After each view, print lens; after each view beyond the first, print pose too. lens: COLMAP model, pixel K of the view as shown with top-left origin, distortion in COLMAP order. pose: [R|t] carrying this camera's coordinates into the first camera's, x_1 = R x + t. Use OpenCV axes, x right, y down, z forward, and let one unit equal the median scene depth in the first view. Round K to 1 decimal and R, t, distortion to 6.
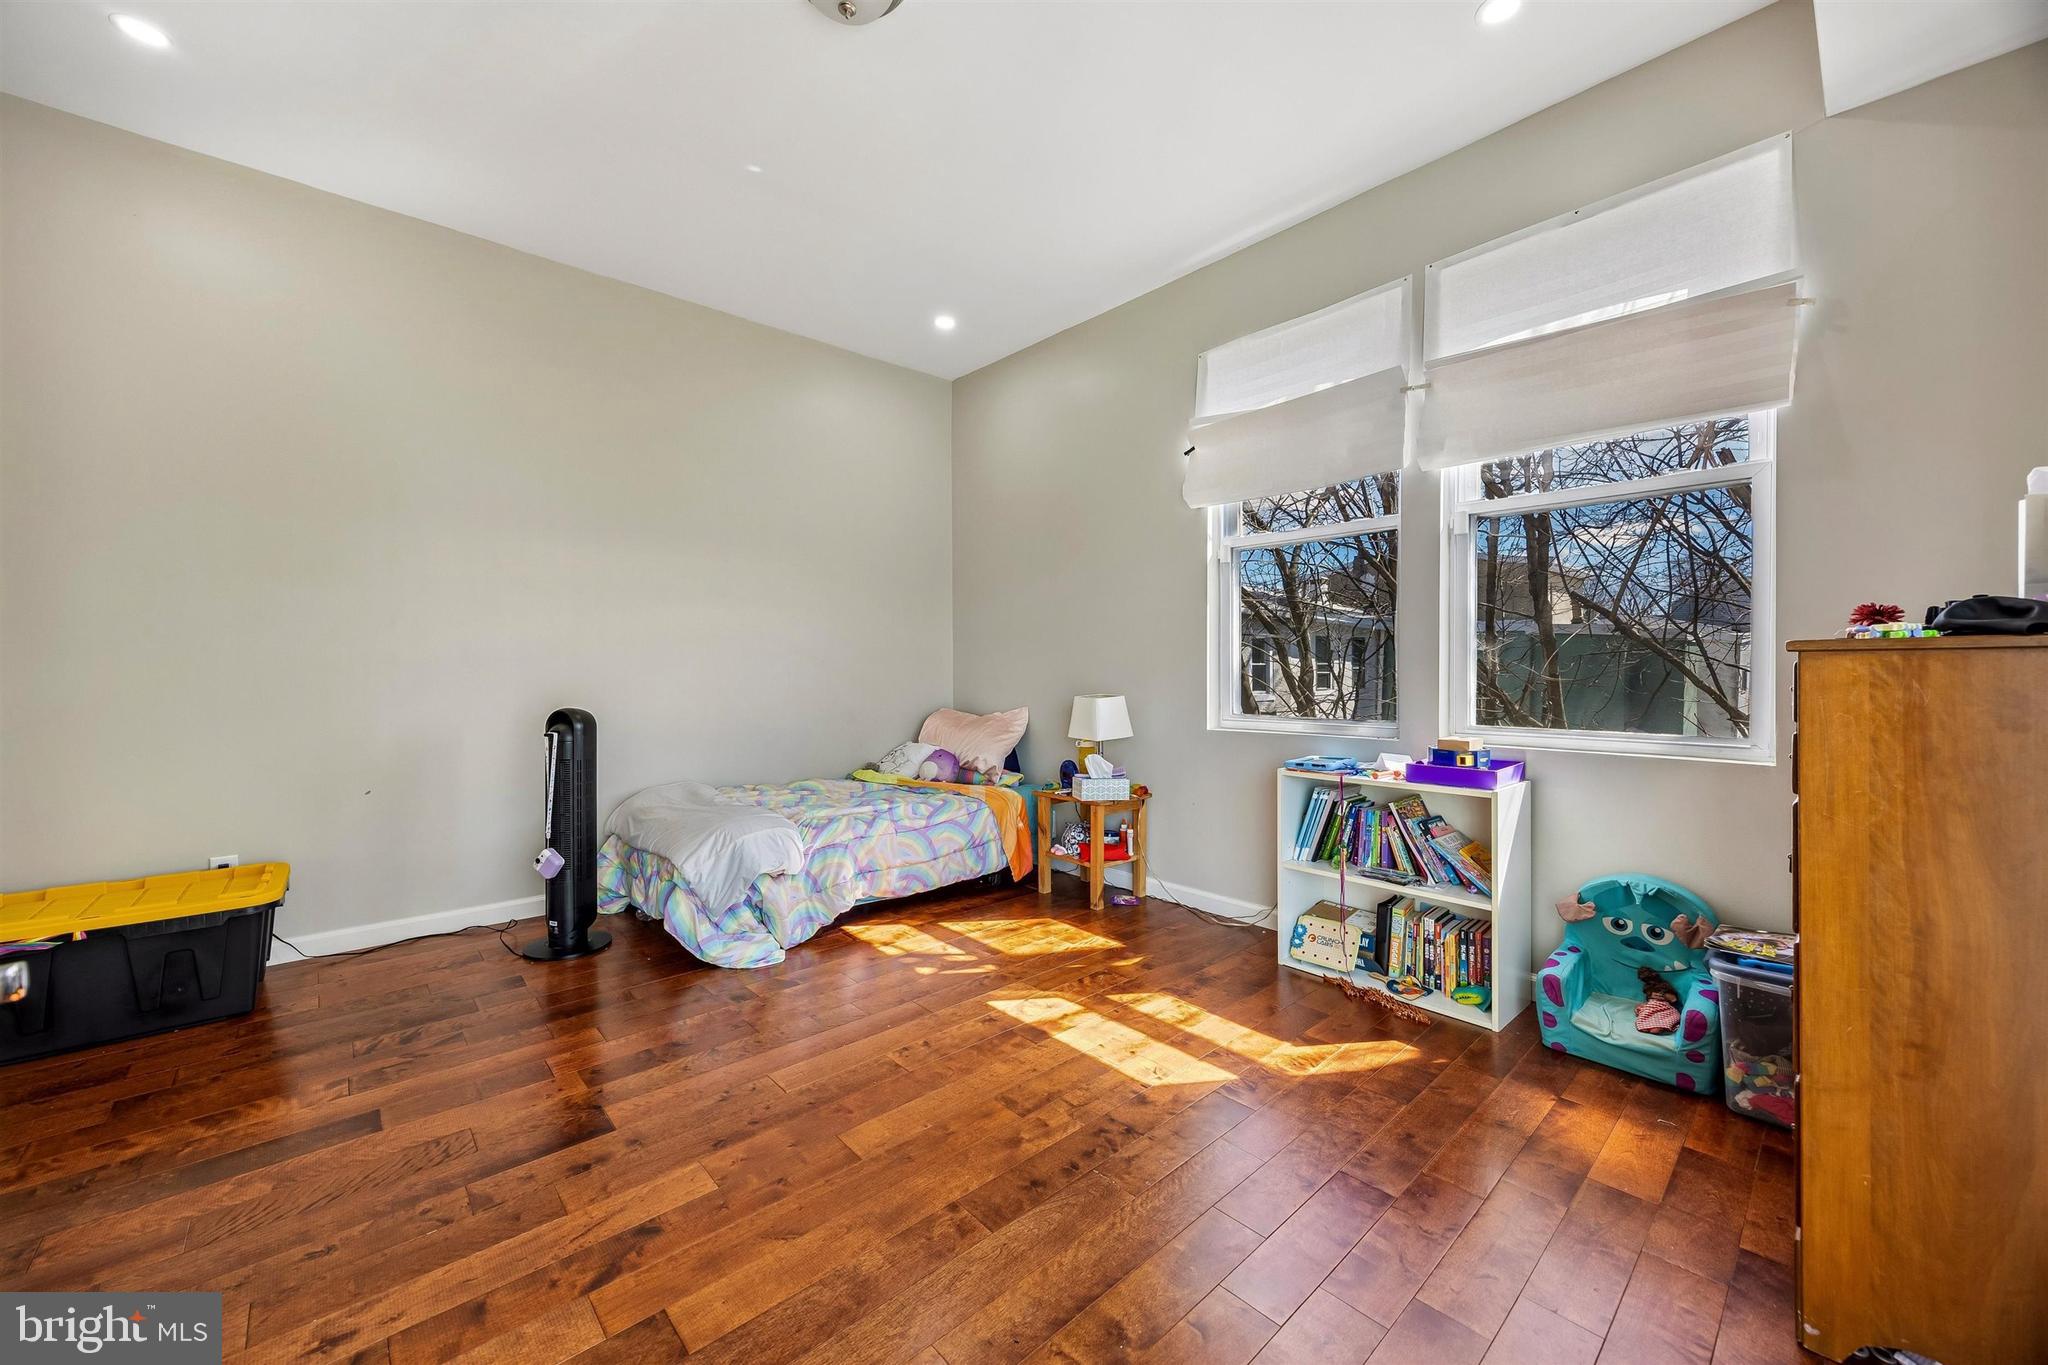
lens RADIAL K [[785.5, 0, 1037.0], [0, 785.5, 664.1], [0, 0, 1]] dist [-0.000314, -0.000062]
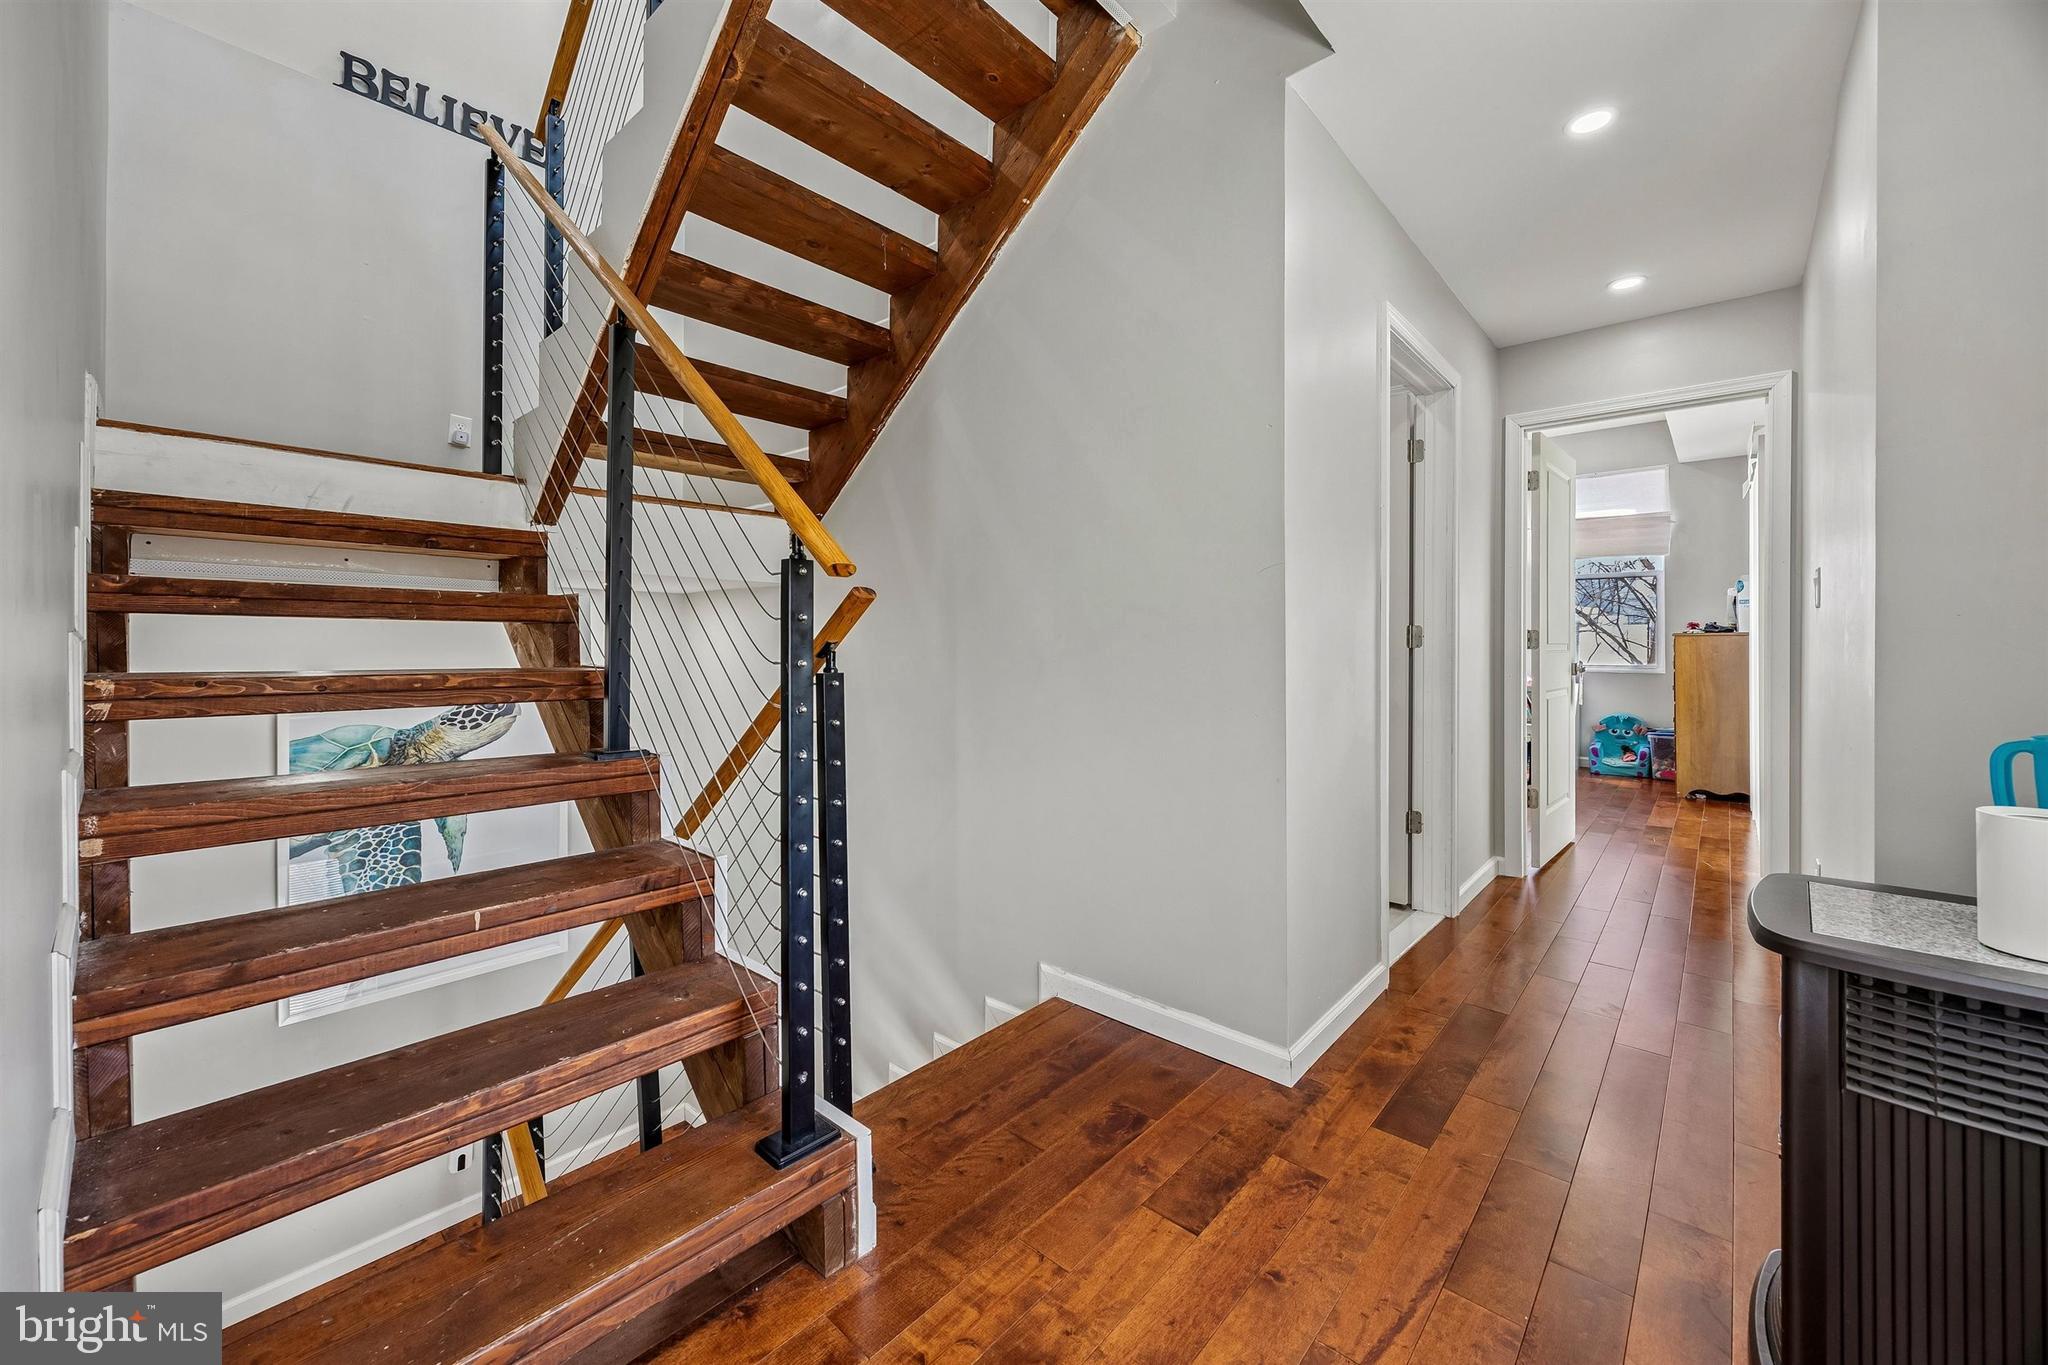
lens RADIAL K [[793.8, 0, 1020.6], [0, 793.8, 642.5], [0, 0, 1]] dist [0.000371, -0.000037]
pose [[0.995409, -0.002456, 0.095680, -1.709258], [0.002850, 0.999988, -0.003980, 0.013875], [-0.095669, 0.004235, 0.995404, -1.693969]]
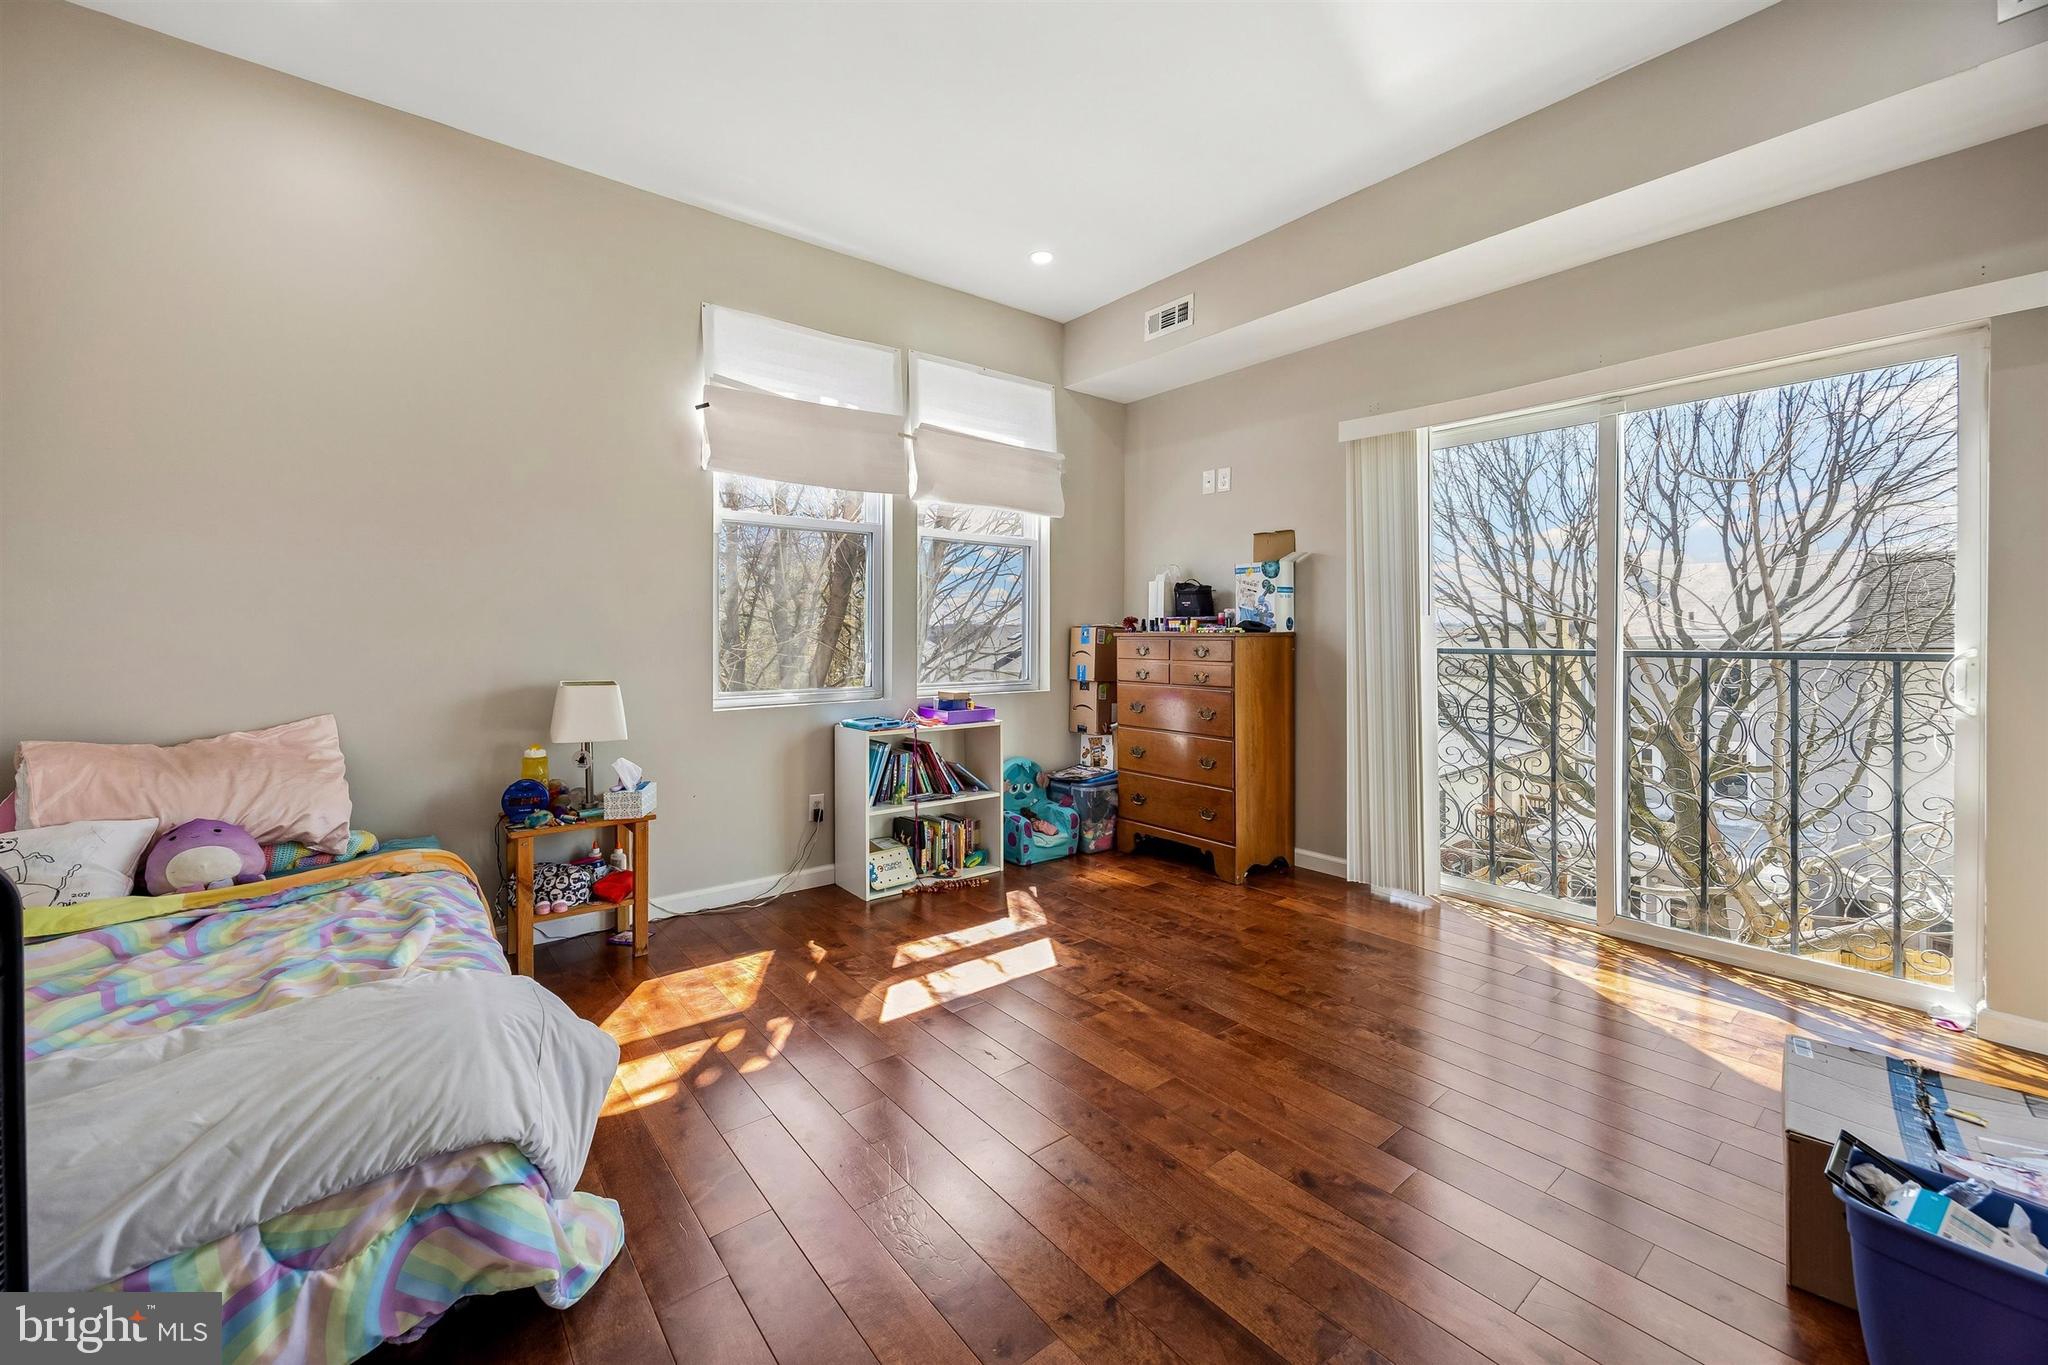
lens RADIAL K [[793.8, 0, 1020.6], [0, 793.8, 642.5], [0, 0, 1]] dist [0.000371, -0.000037]
pose [[0.058537, 0.002841, 0.998281, -1.078569], [-0.003593, 0.999990, -0.002635, 0.005507], [-0.998279, -0.003432, 0.058547, 0.904000]]
